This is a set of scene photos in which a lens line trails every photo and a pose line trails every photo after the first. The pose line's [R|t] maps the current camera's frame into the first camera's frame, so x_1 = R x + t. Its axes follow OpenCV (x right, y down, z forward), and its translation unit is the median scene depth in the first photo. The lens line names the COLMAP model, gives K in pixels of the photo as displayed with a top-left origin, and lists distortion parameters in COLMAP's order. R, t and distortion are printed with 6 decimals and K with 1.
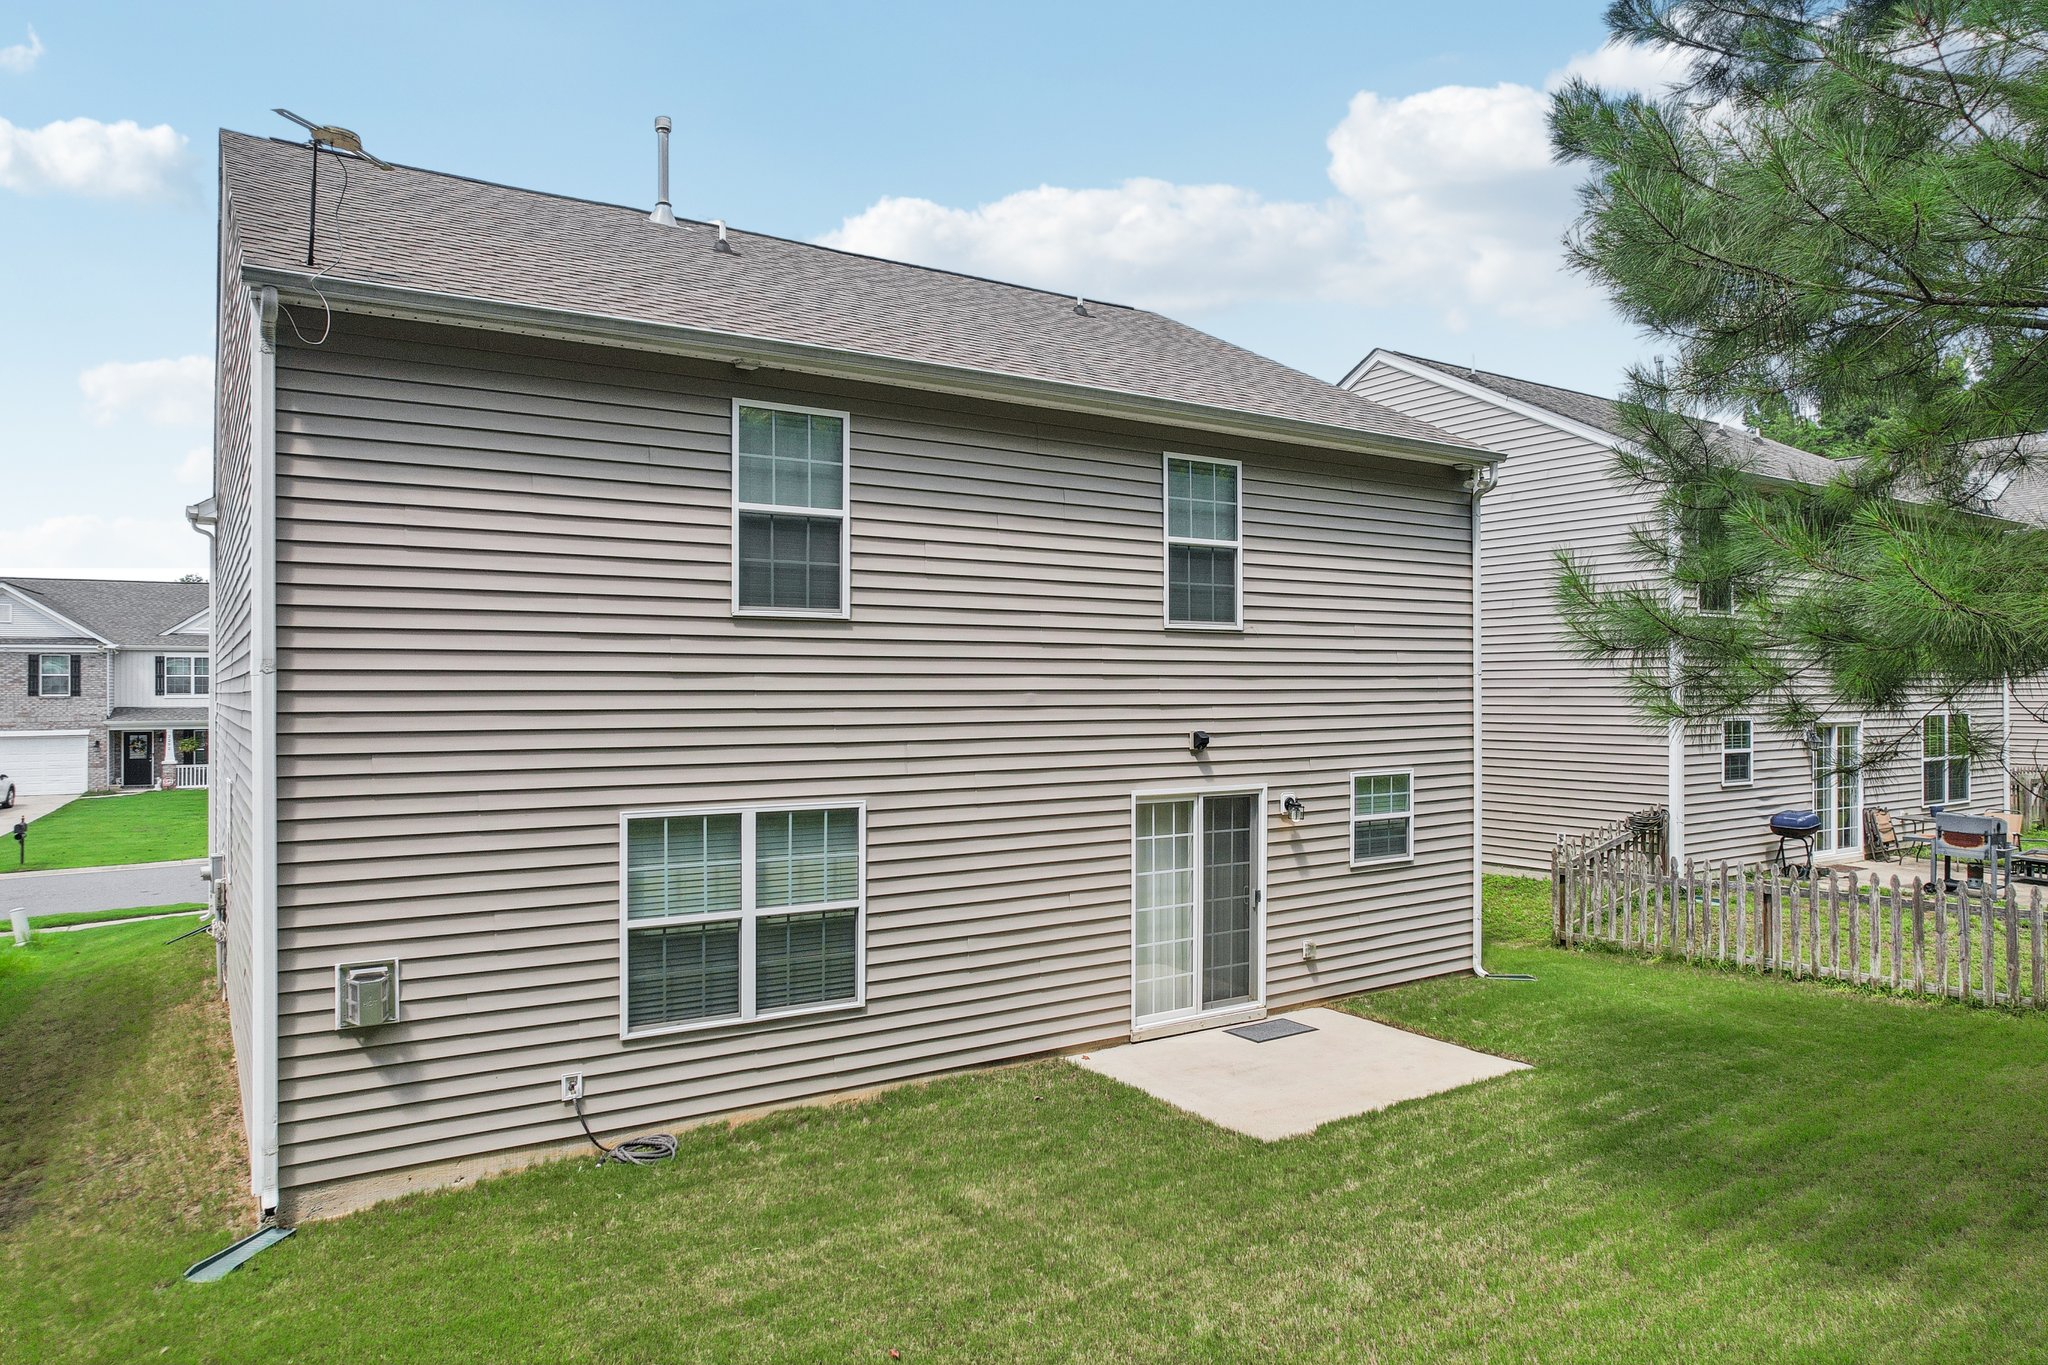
lens RADIAL K [[1289.7, 0, 1024.0], [0, 1289.7, 682.5], [0, 0, 1]] dist [-0.064855, 0.052806]
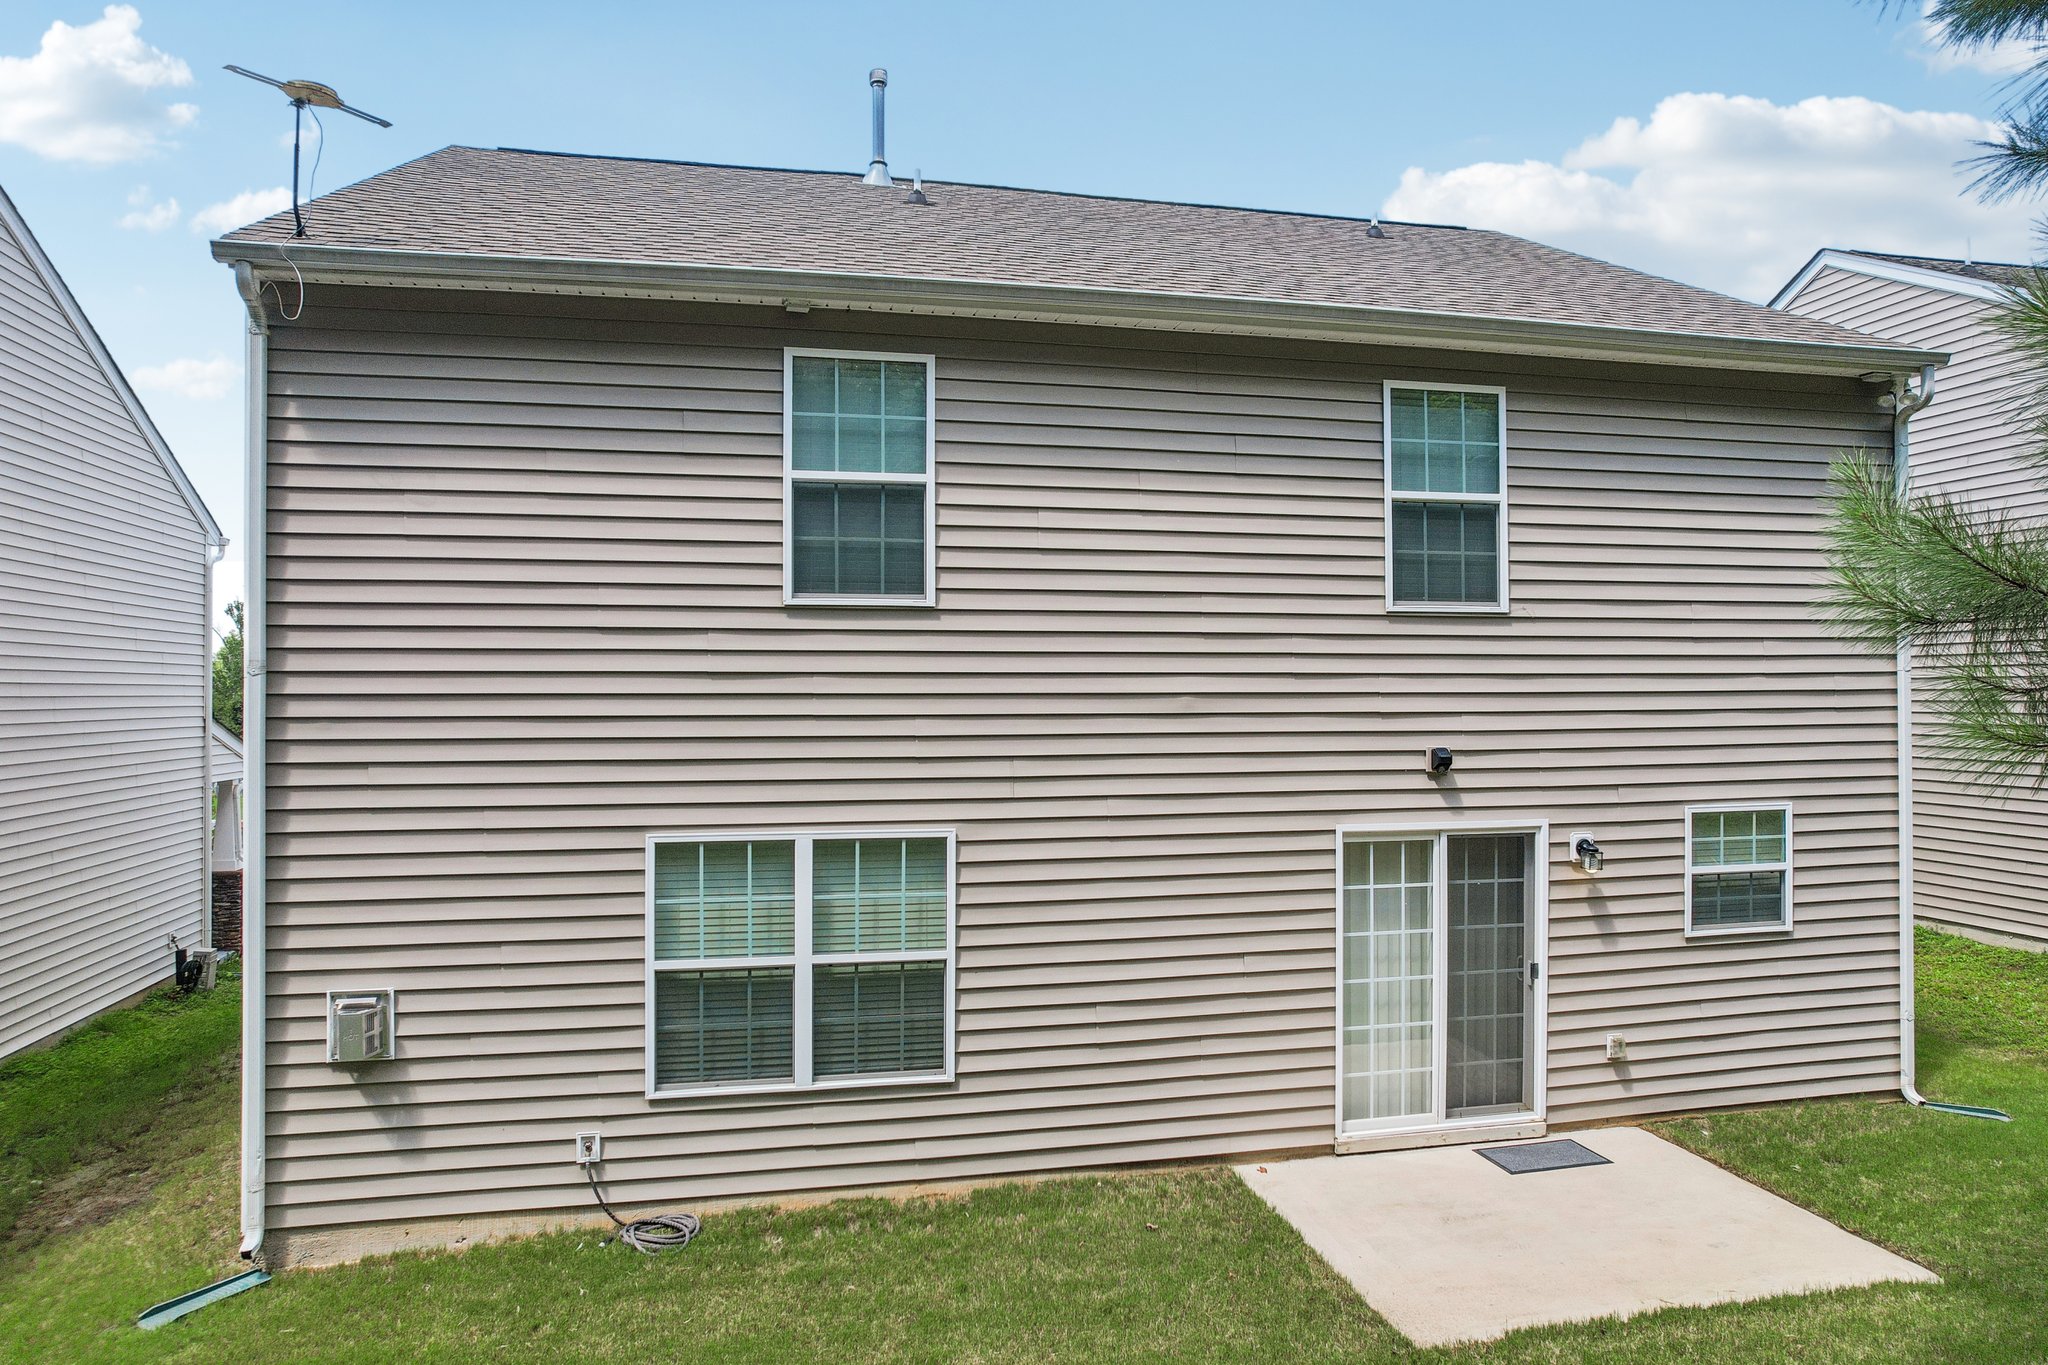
lens RADIAL K [[1298.1, 0, 1060.2], [0, 1298.1, 671.2], [0, 0, 1]] dist [-0.070322, 0.058309]
pose [[0.937540, -0.005496, -0.347835, 0.226053], [0.002116, 0.999947, -0.010096, 0.000280], [0.347872, 0.008729, 0.937501, 0.255643]]
